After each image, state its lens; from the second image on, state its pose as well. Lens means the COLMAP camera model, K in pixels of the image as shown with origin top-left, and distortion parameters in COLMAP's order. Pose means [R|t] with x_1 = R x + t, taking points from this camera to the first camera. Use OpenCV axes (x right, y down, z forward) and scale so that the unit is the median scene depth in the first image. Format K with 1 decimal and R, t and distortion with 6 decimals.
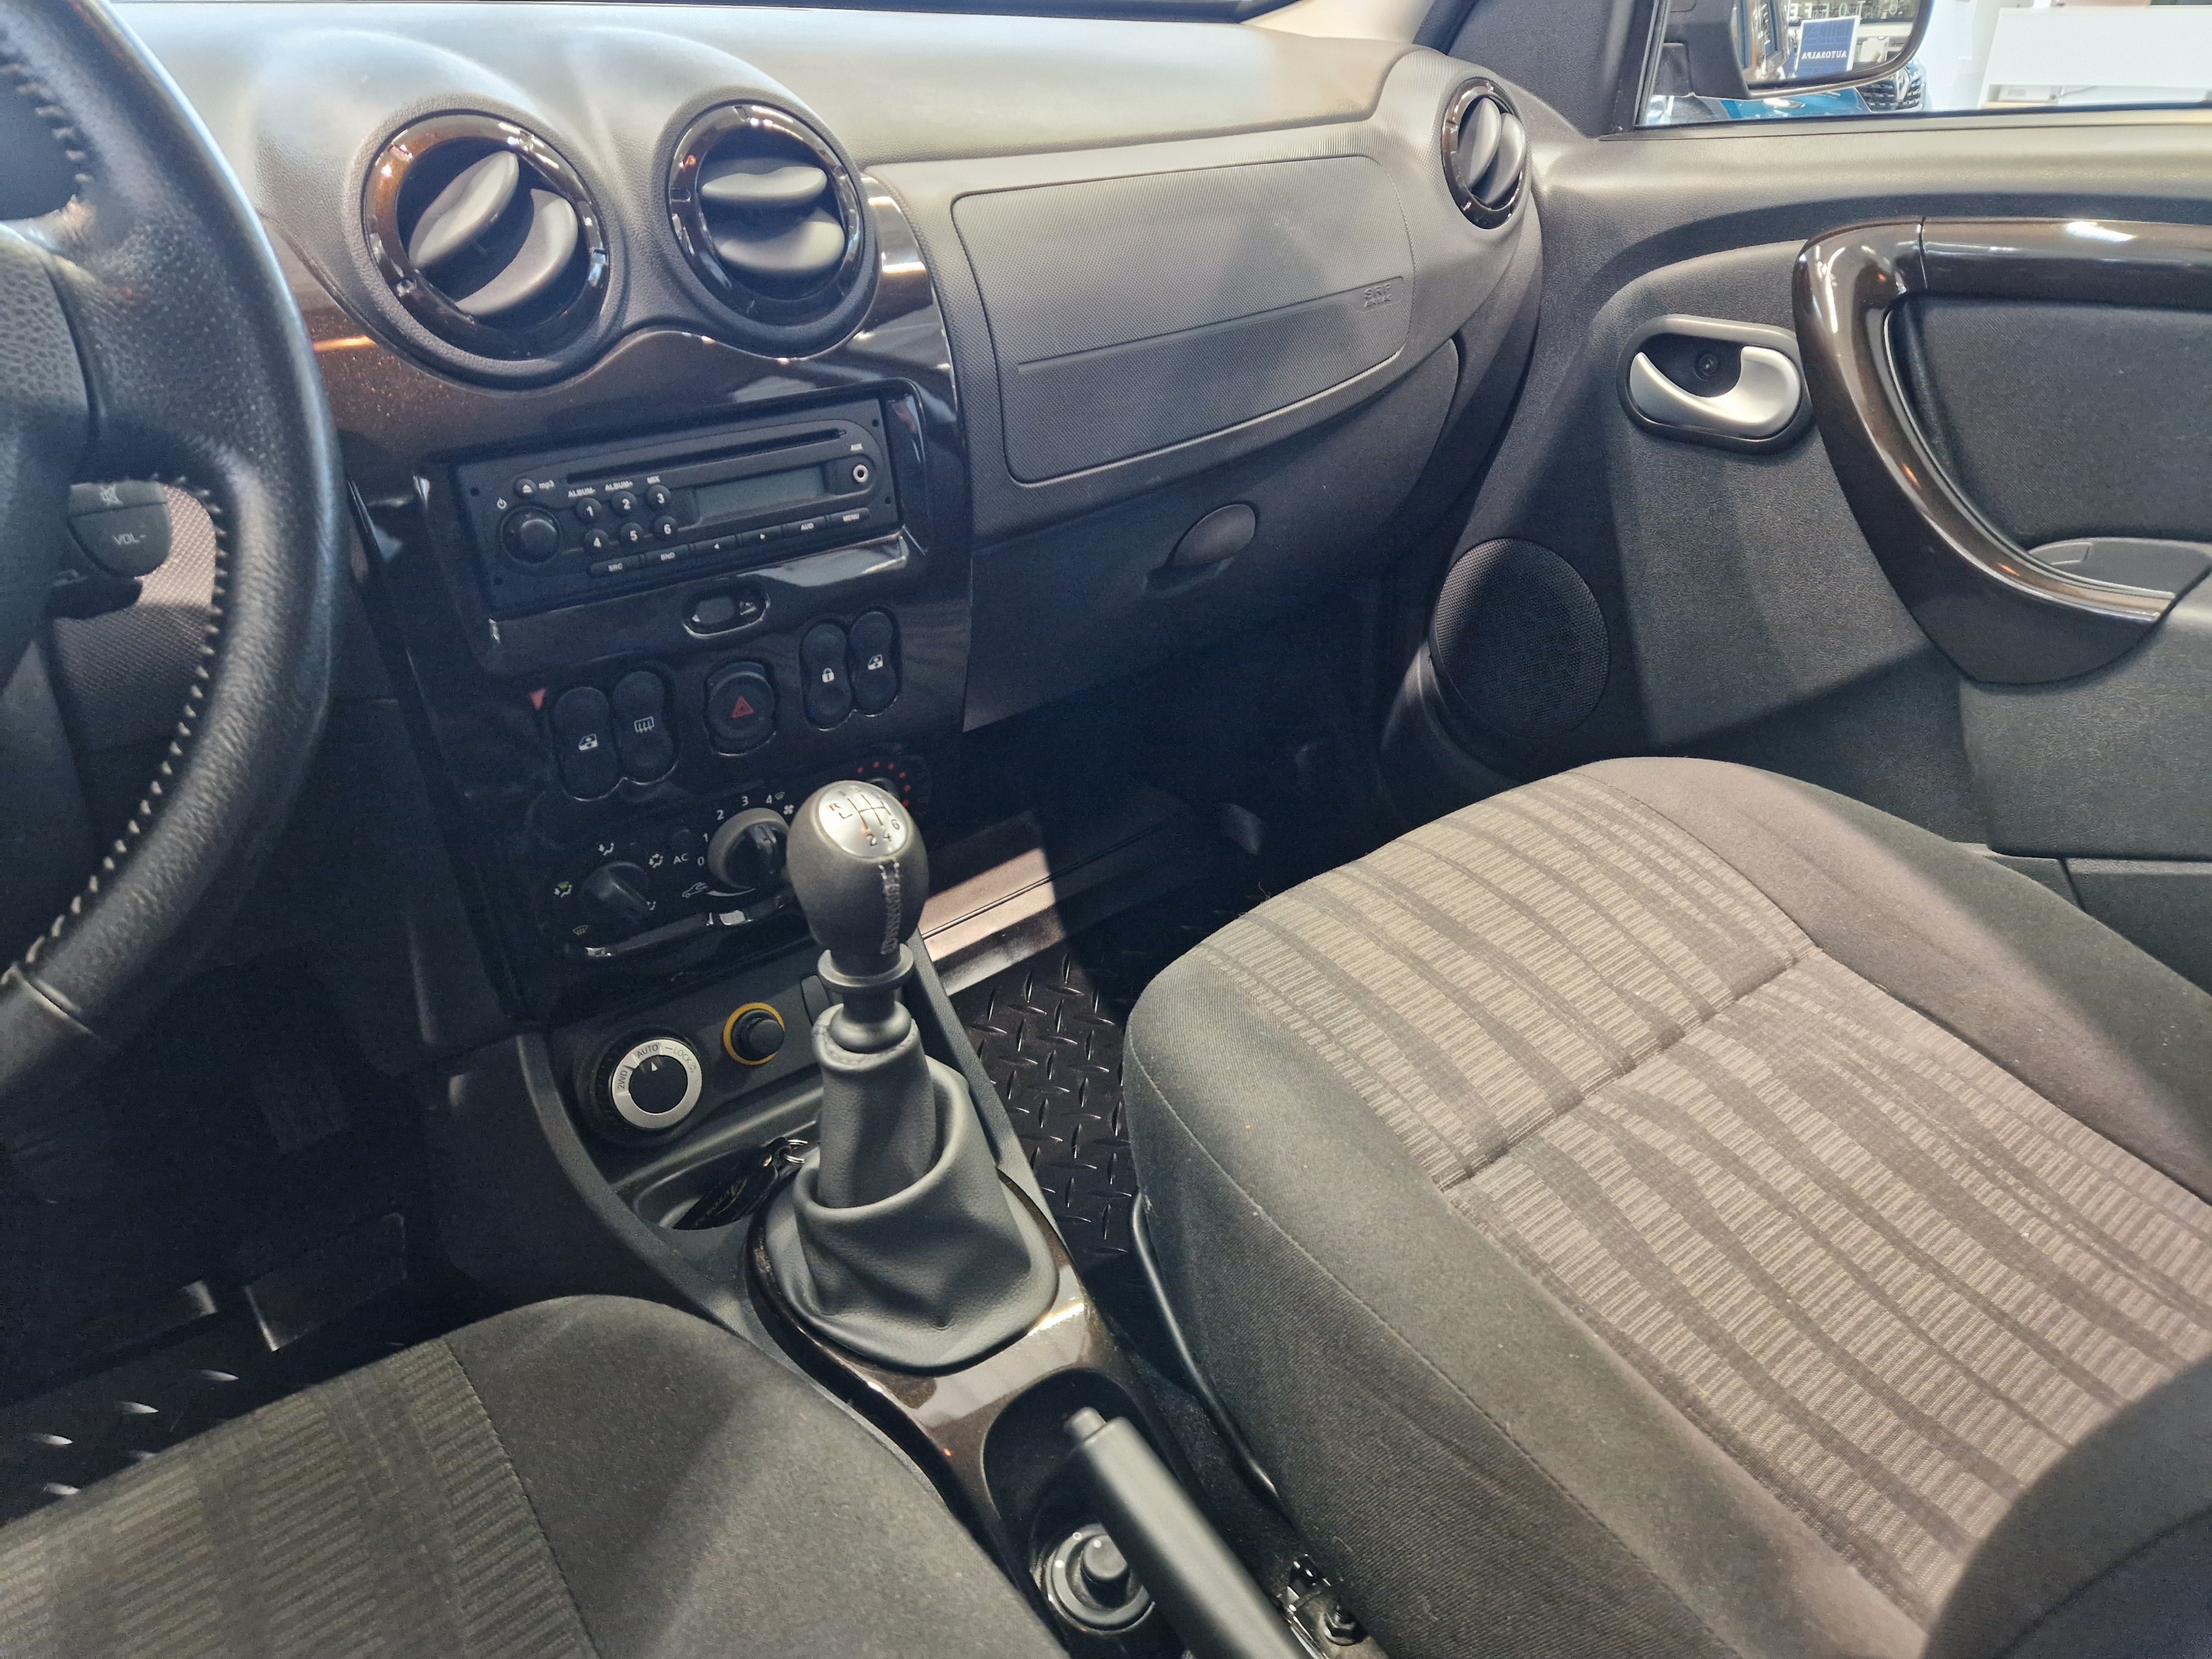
lens RADIAL K [[1486.6, 0, 1123.9], [0, 1486.6, 835.8], [0, 0, 1]] dist [0.075118, -0.059720]
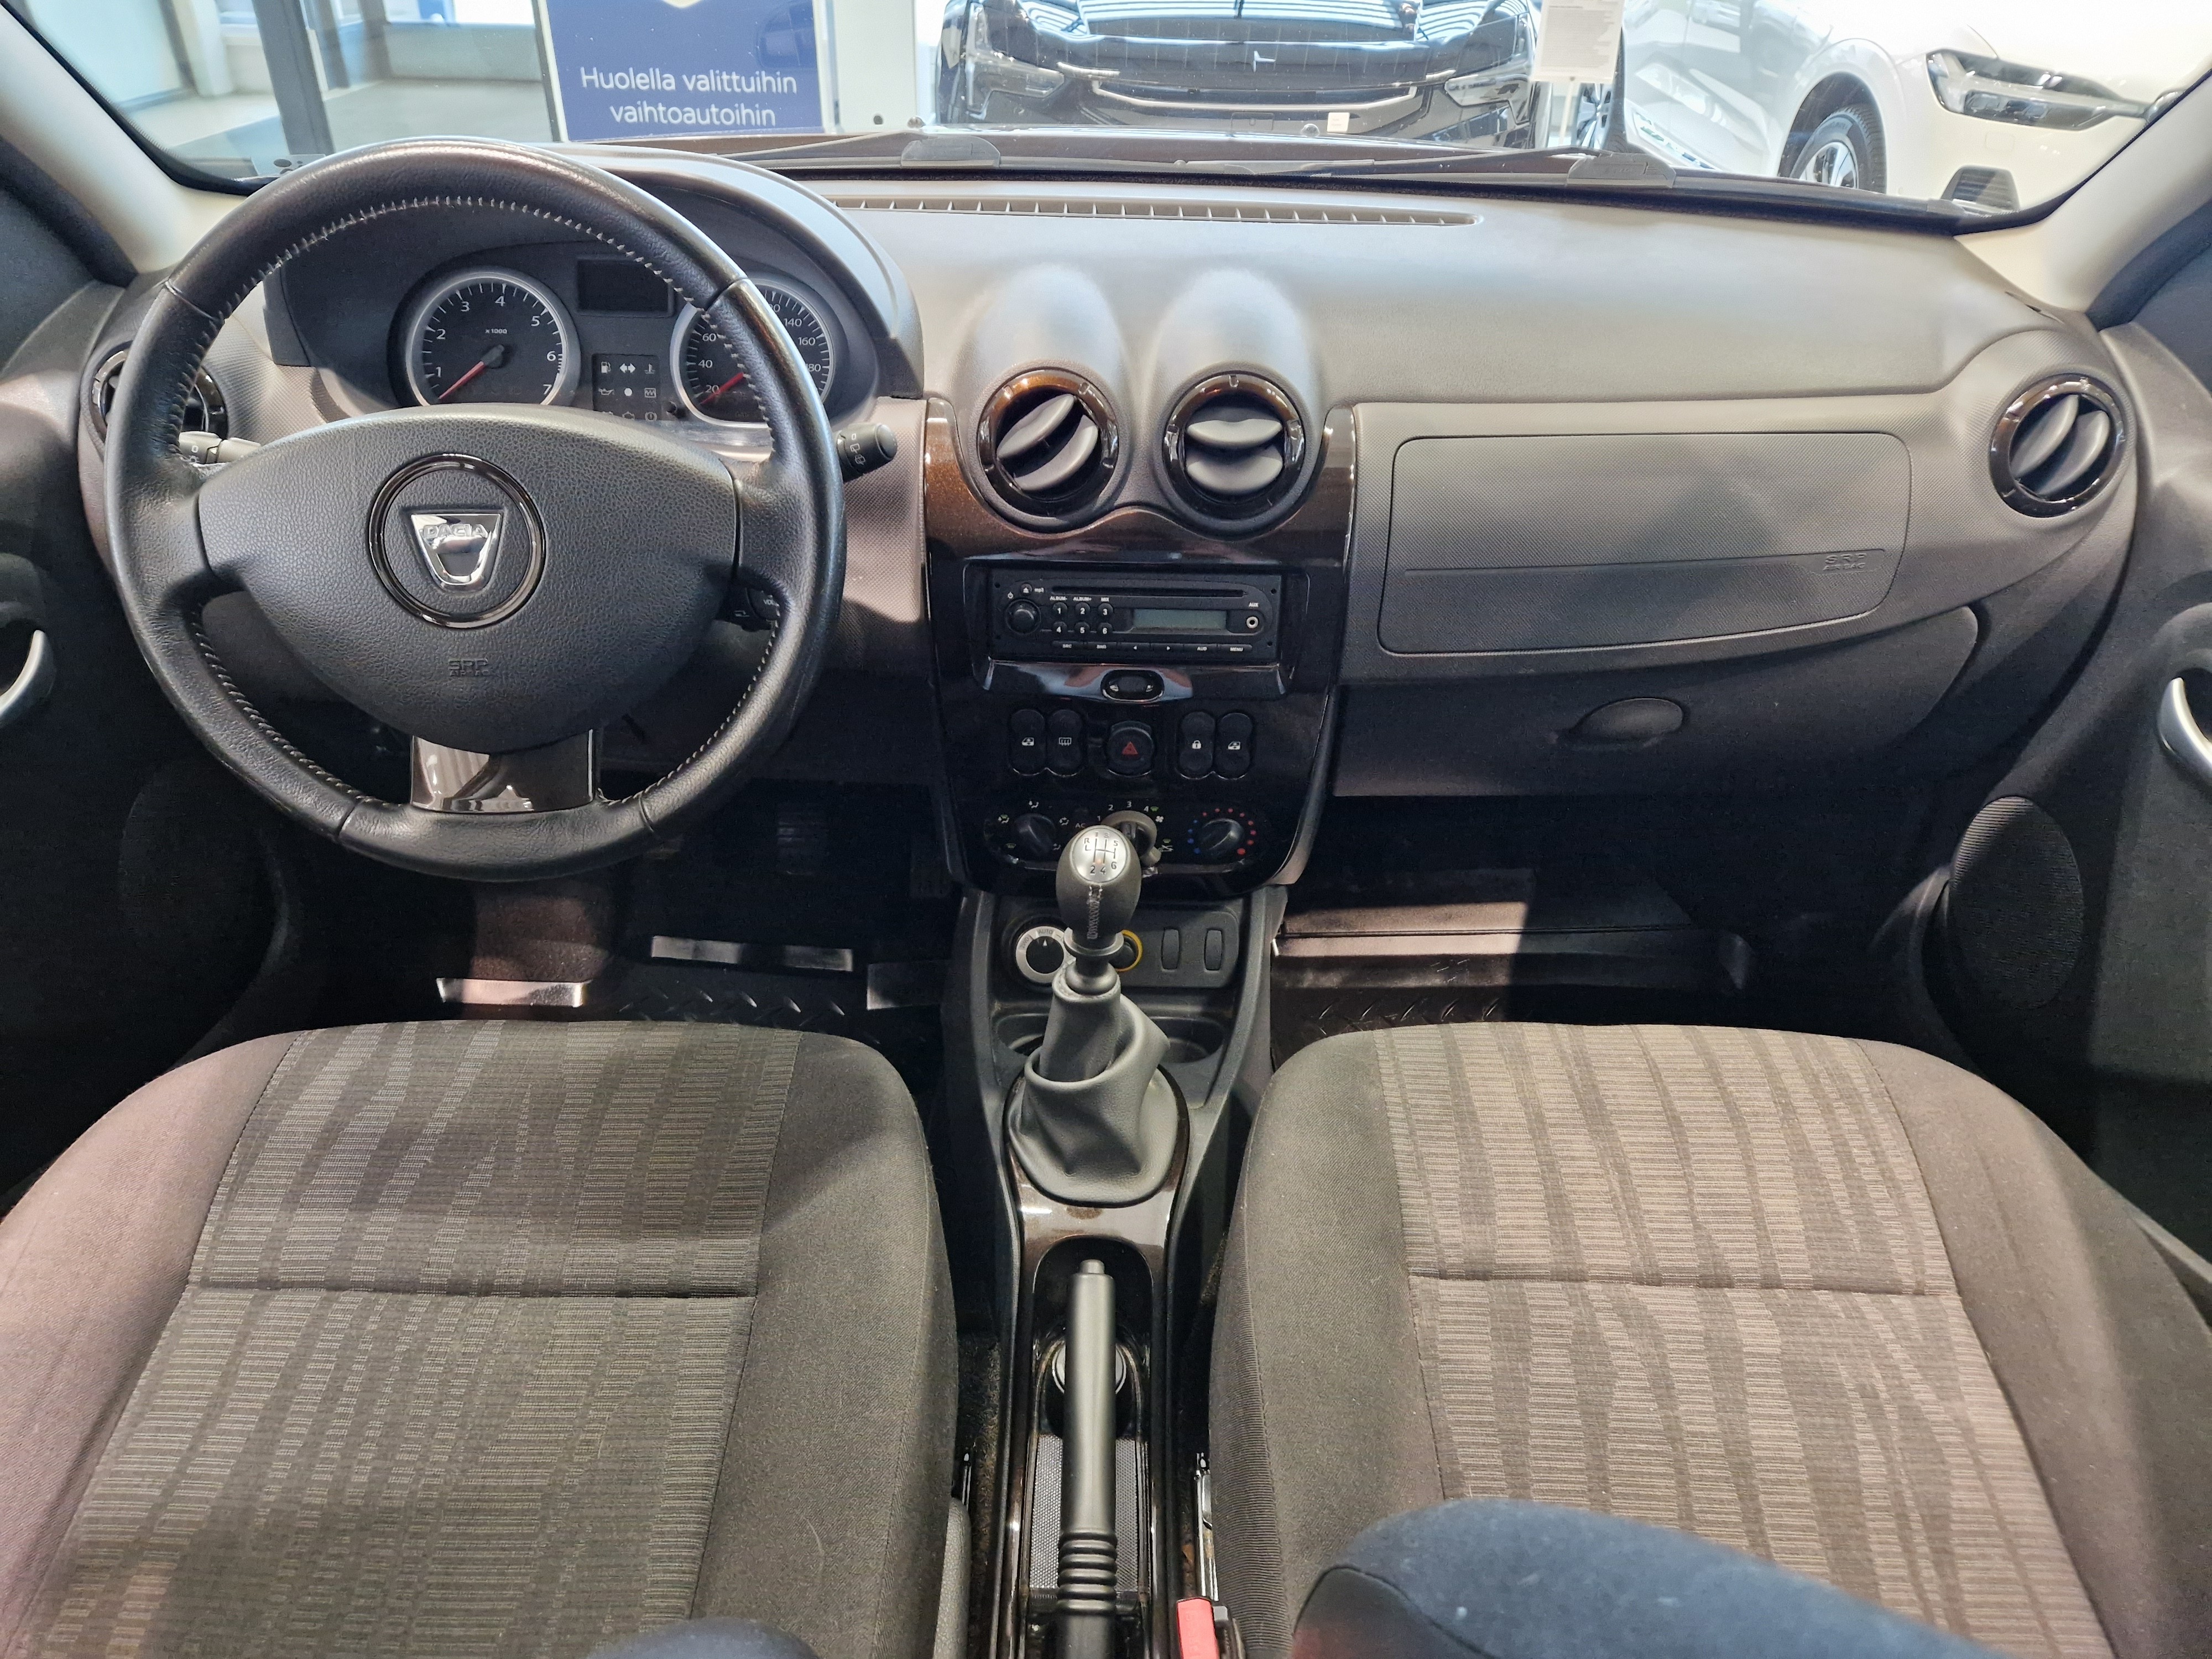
lens RADIAL K [[1486.7, 0, 1089.1], [0, 1486.7, 841.5], [0, 0, 1]] dist [0.068691, -0.061970]
pose [[0.765064, 0.370209, -0.526899, 0.479614], [-0.328846, 0.928101, 0.174612, -0.221330], [0.553658, 0.039679, 0.831798, -0.234856]]
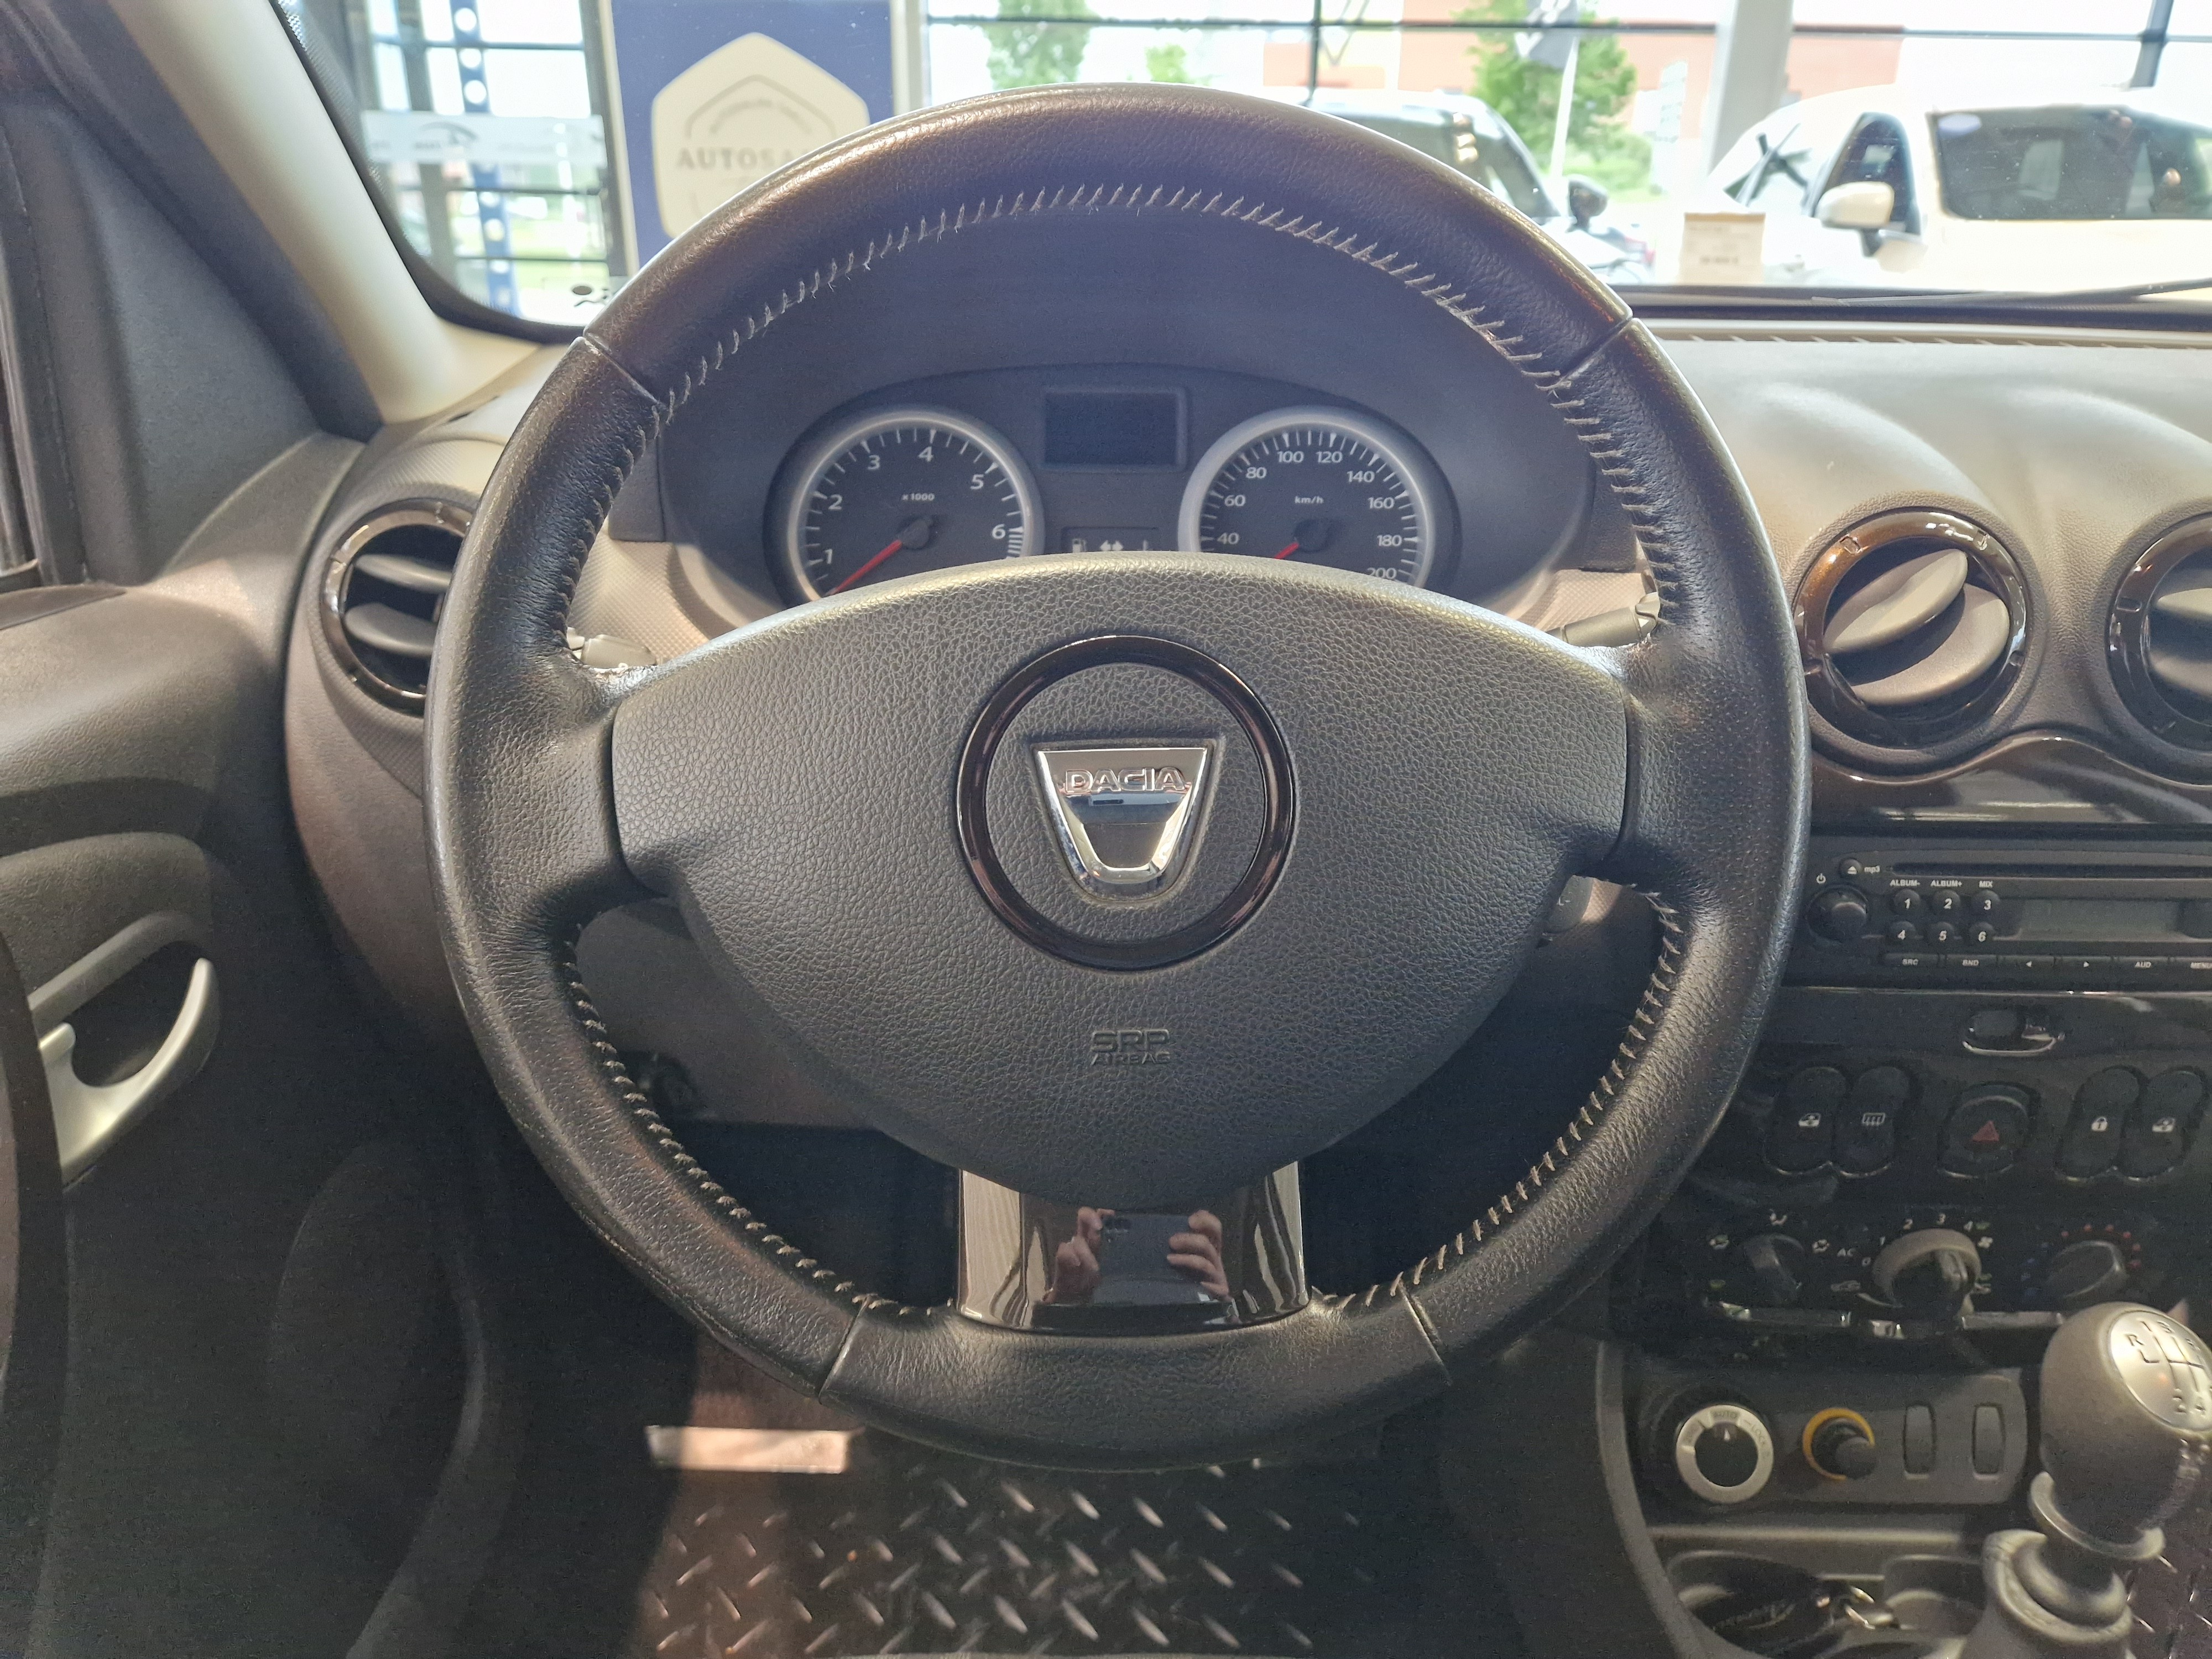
lens RADIAL K [[1497.3, 0, 1095.5], [0, 1497.3, 828.7], [0, 0, 1]] dist [0.070676, -0.069094]
pose [[0.768039, 0.259913, -0.585287, -0.161118], [-0.319240, 0.947672, 0.001919, -0.079918], [0.555159, 0.185373, 0.810824, -0.053104]]
